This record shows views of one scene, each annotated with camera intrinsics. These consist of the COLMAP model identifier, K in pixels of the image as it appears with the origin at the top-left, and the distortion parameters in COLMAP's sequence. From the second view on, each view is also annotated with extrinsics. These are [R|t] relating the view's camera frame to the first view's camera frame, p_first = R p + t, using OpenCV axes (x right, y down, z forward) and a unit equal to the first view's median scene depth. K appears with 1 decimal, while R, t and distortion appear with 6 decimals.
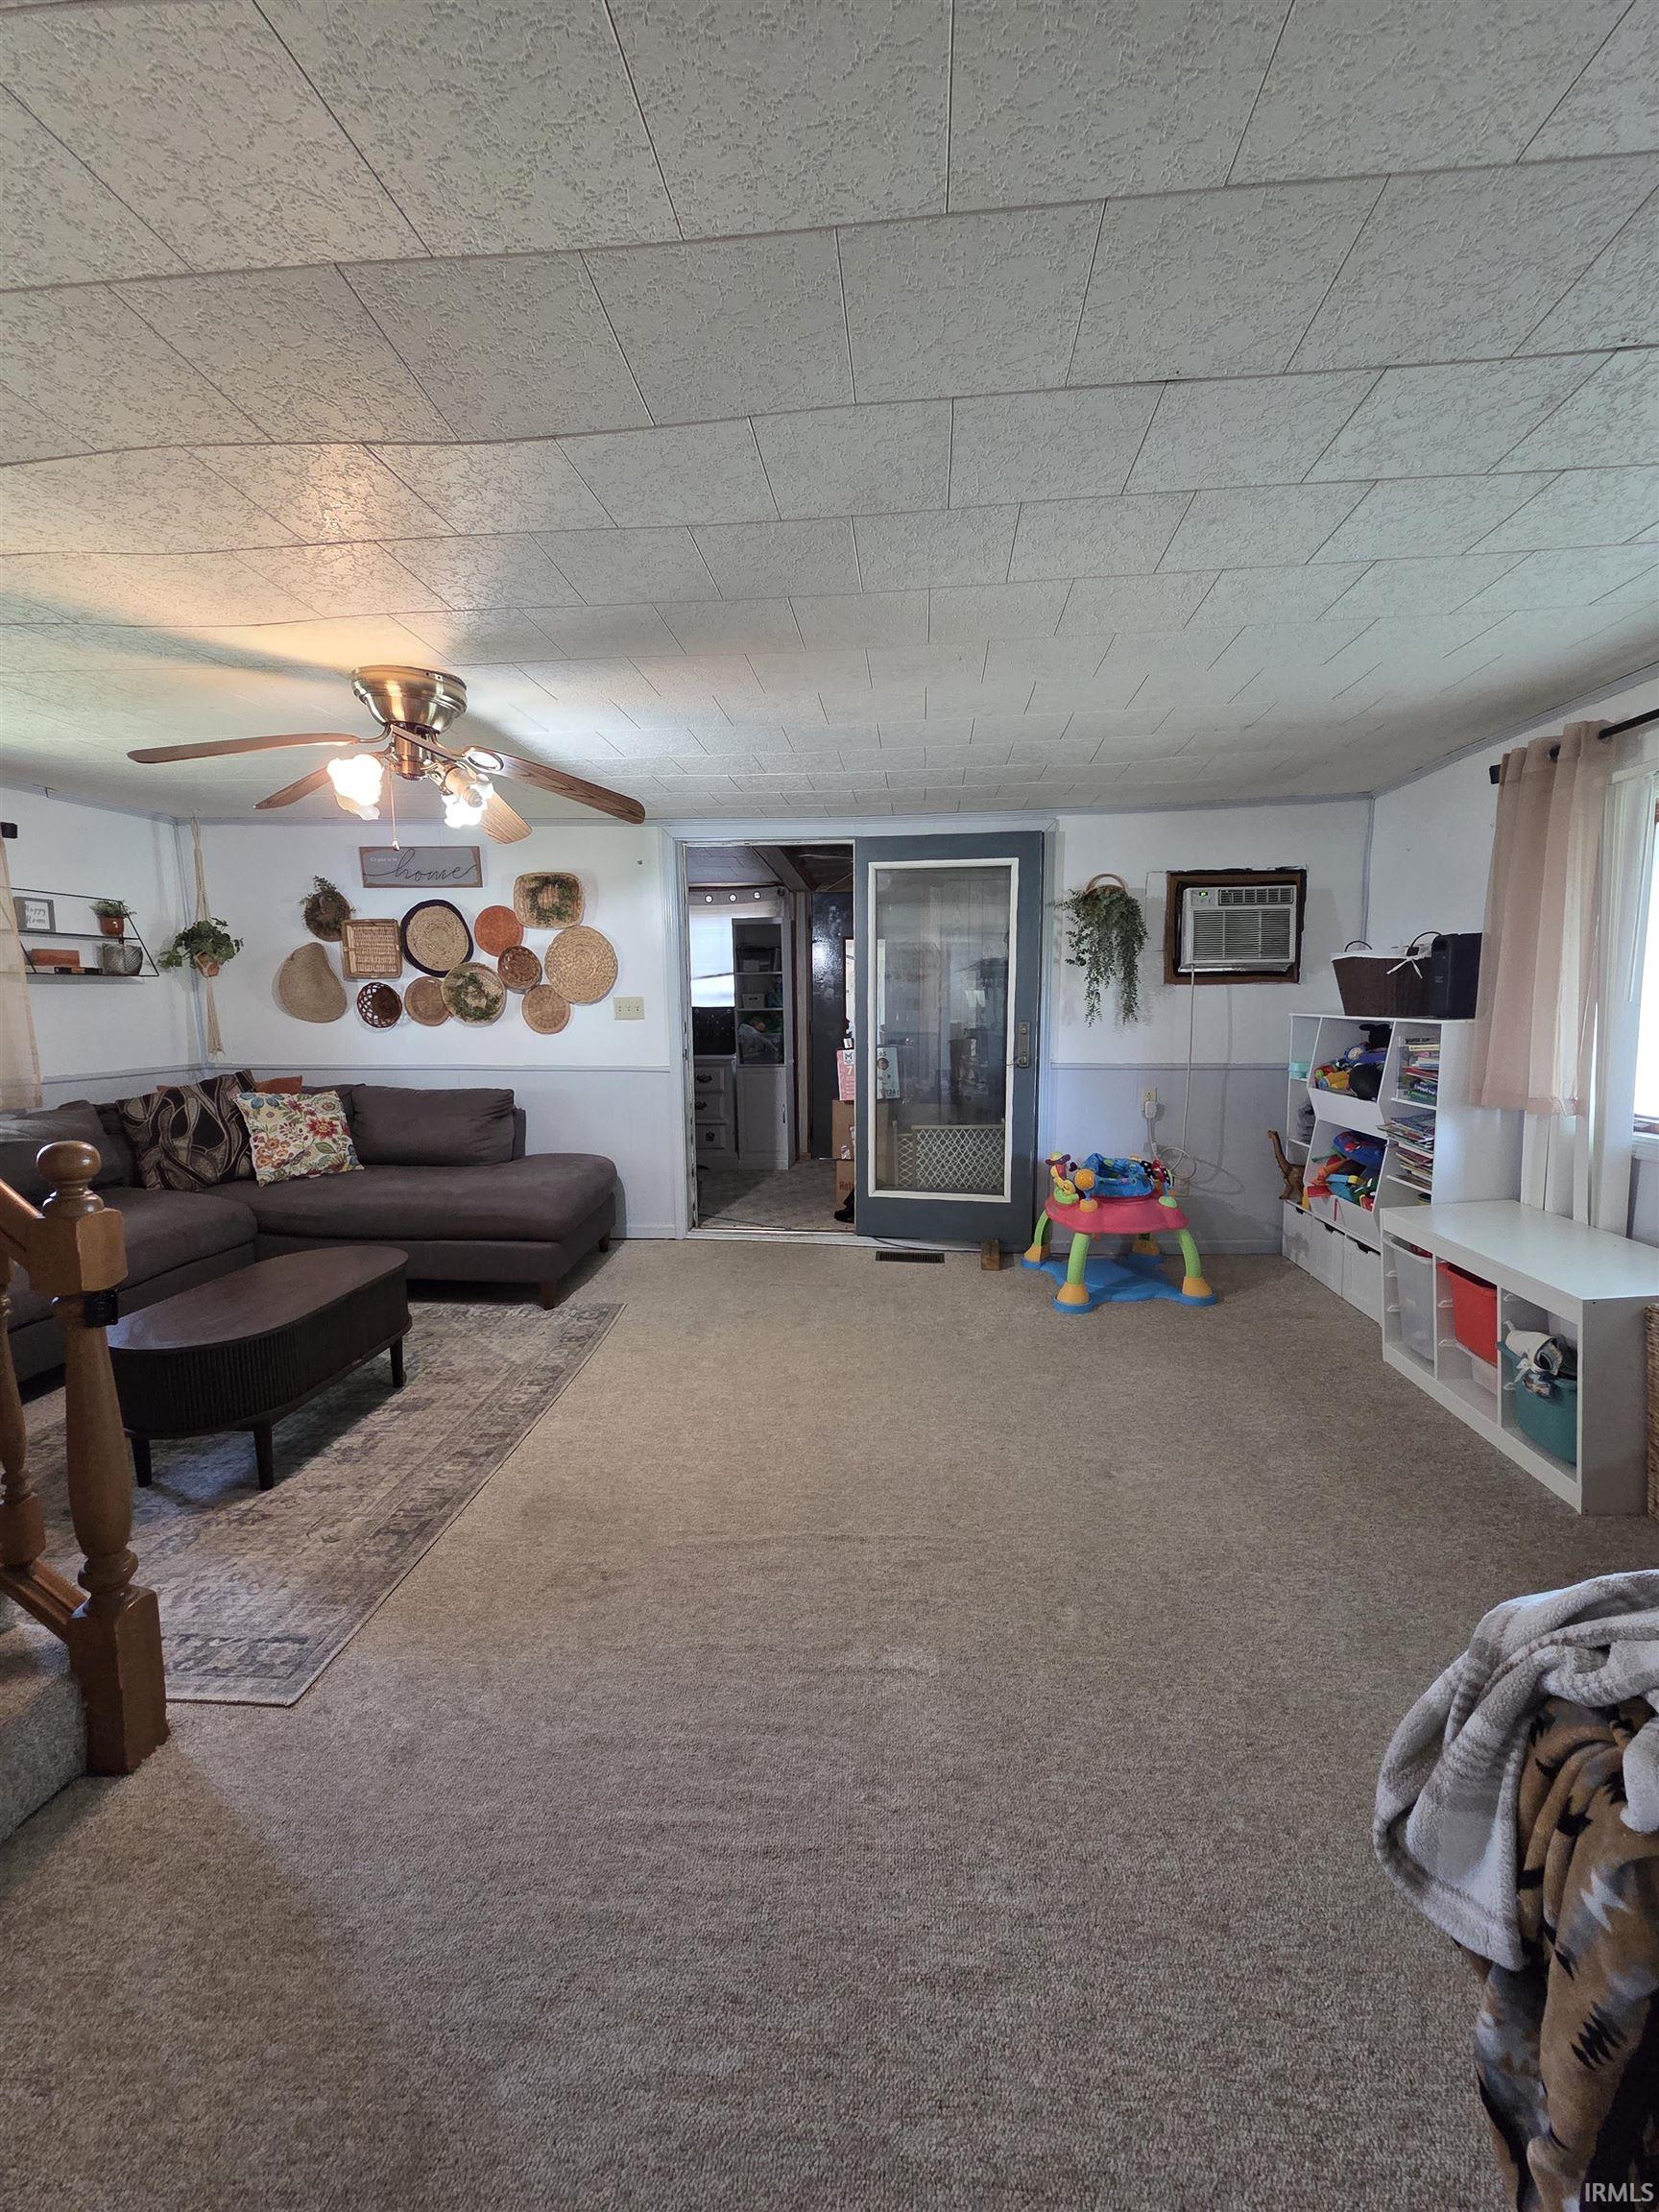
lens RADIAL K [[895.9, 0, 829.5], [0, 895.9, 1106.0], [0, 0, 1]] dist [-0.001006, -0.000015]
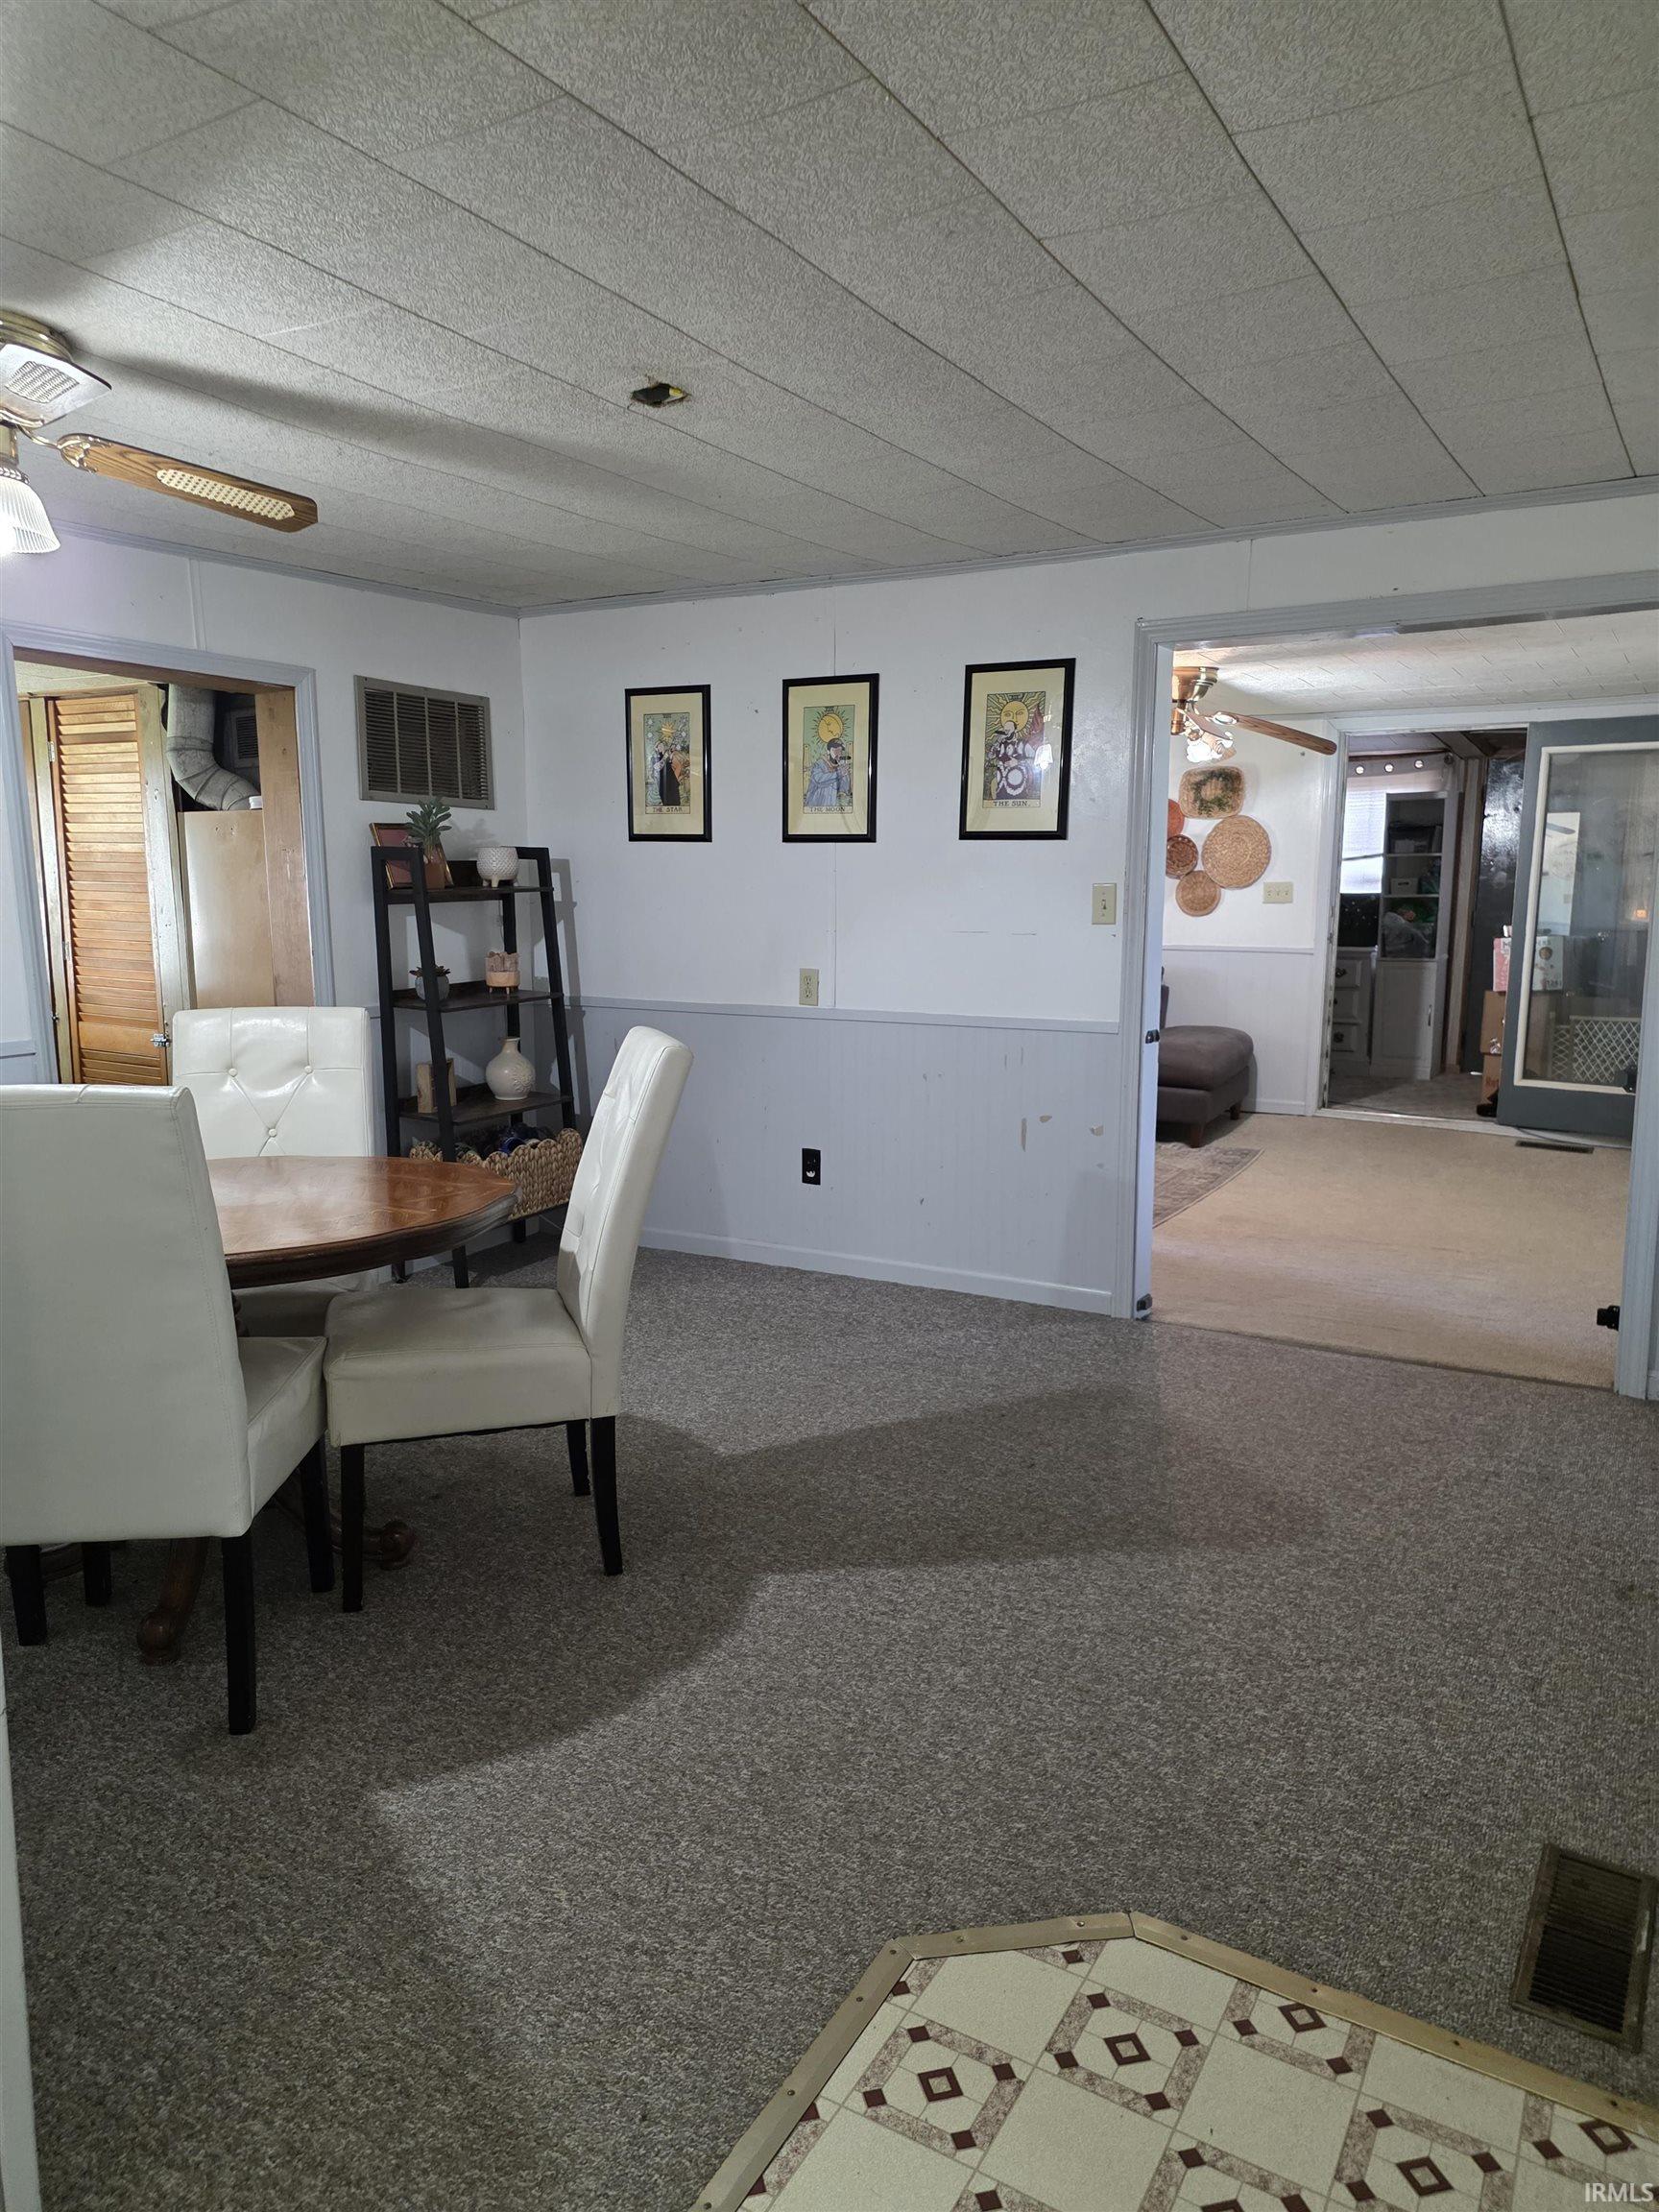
lens RADIAL K [[1510.4, 0, 830.0], [0, 1510.4, 1142.2], [0, 0, 1]] dist [0.076459, -0.000880]
pose [[0.906955, 0.079214, -0.413712, 0.063078], [-0.058852, 0.996355, 0.061757, 0.101792], [0.417096, -0.031663, 0.908311, -0.841765]]
